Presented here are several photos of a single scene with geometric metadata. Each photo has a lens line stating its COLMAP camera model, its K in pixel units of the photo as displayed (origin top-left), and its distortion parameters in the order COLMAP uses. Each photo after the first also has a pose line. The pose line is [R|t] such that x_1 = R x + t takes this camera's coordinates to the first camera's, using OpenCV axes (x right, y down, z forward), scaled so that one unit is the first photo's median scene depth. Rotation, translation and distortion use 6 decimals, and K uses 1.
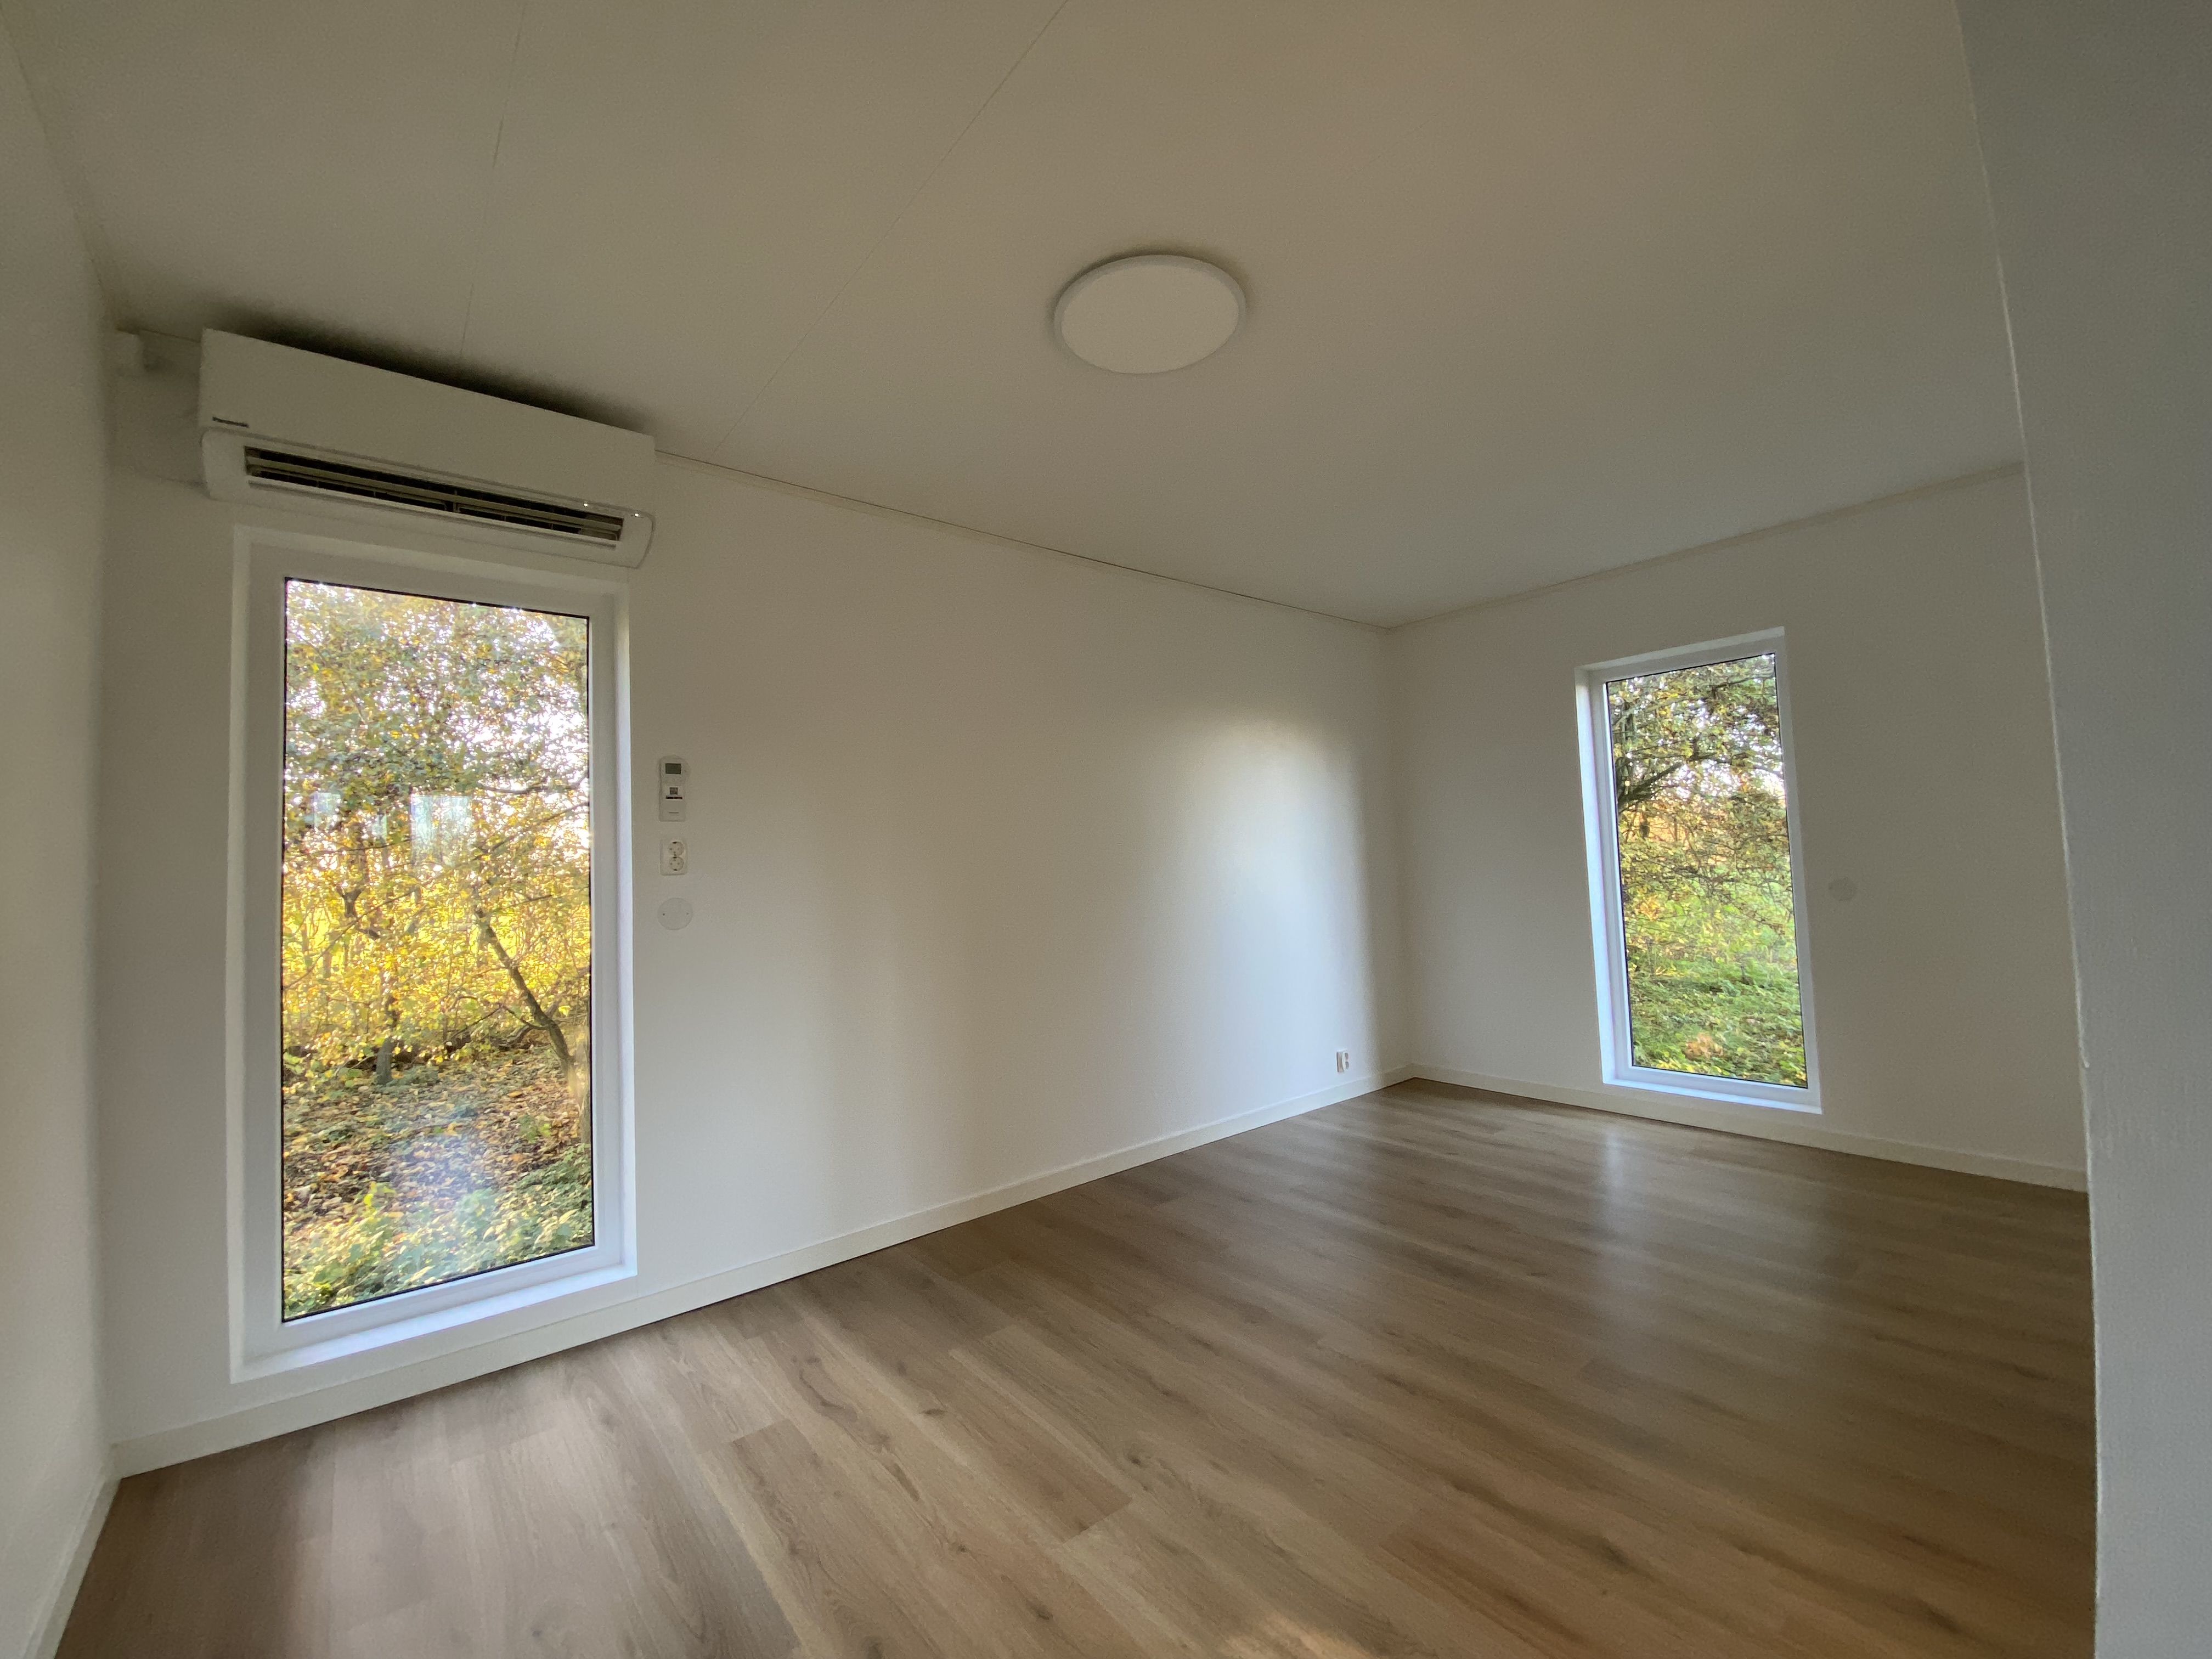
lens RADIAL K [[893.2, 0, 1106.0], [0, 893.2, 829.5], [0, 0, 1]] dist [-0.037955, -0.000034]
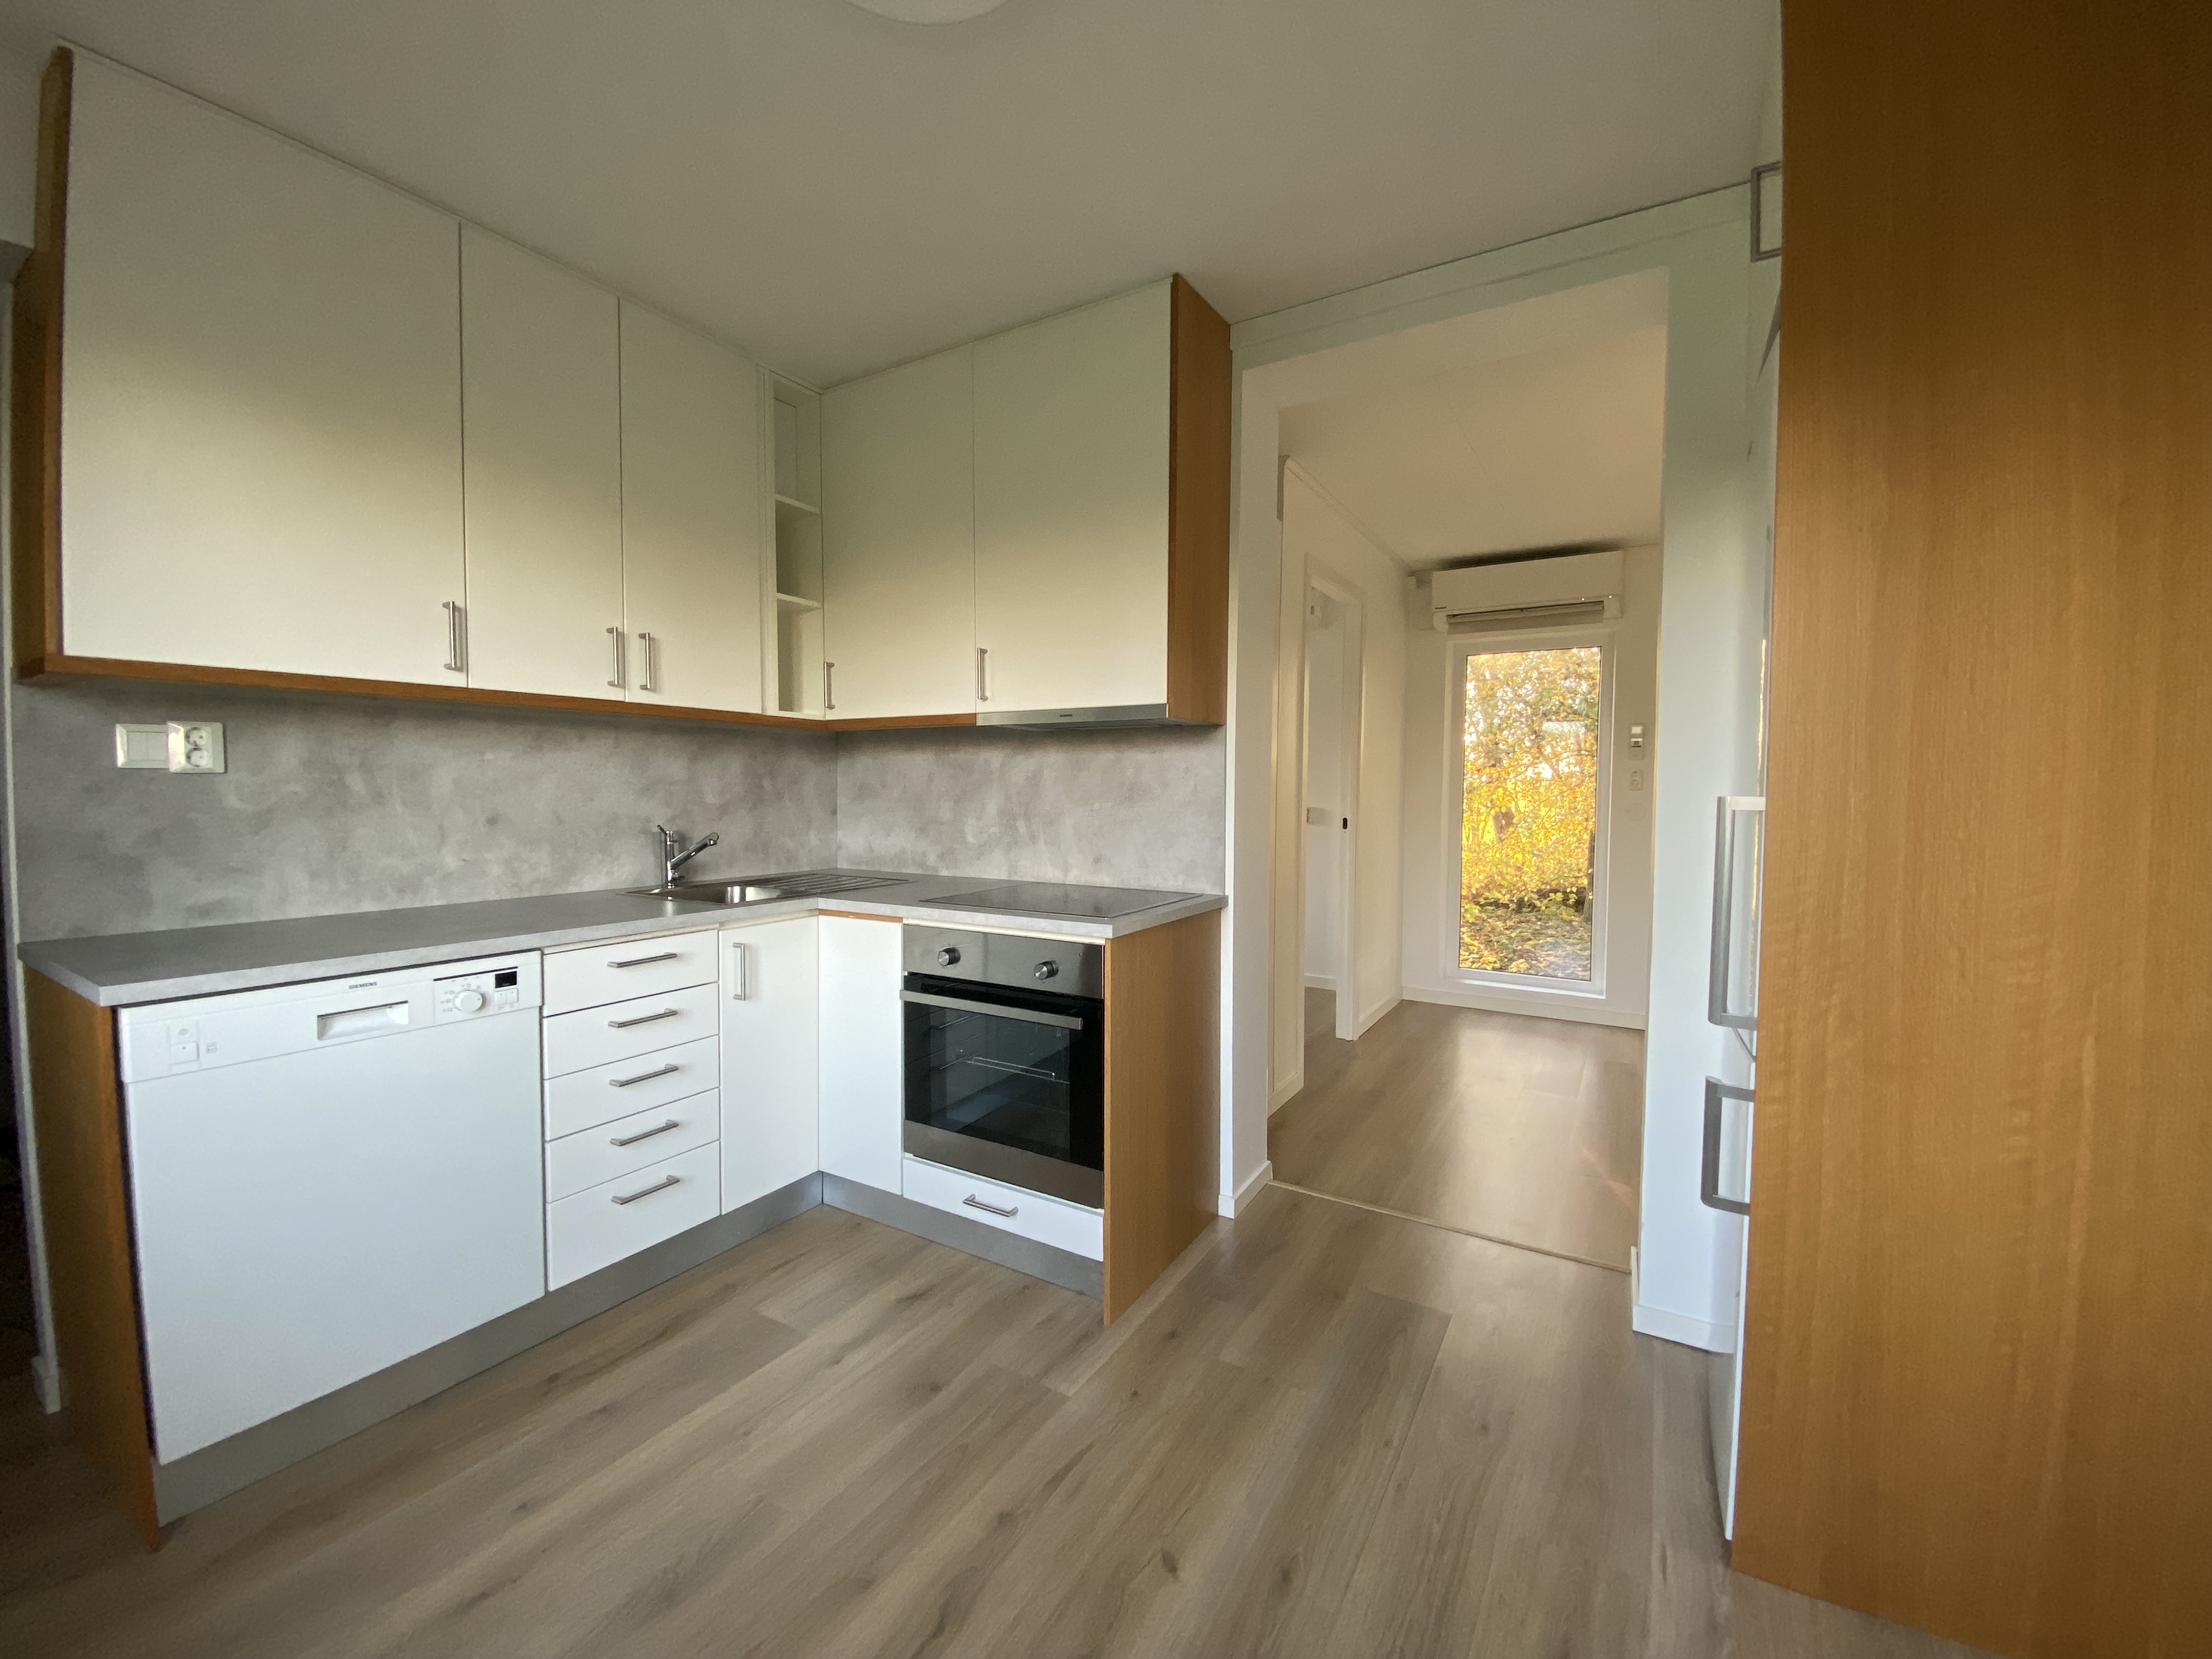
lens RADIAL K [[893.2, 0, 1106.0], [0, 893.2, 829.5], [0, 0, 1]] dist [-0.037955, -0.000034]
pose [[0.318331, 0.095380, -0.943169, 1.155350], [0.024883, 0.993742, 0.108892, -0.119559], [0.947653, -0.058132, 0.313966, -0.781919]]
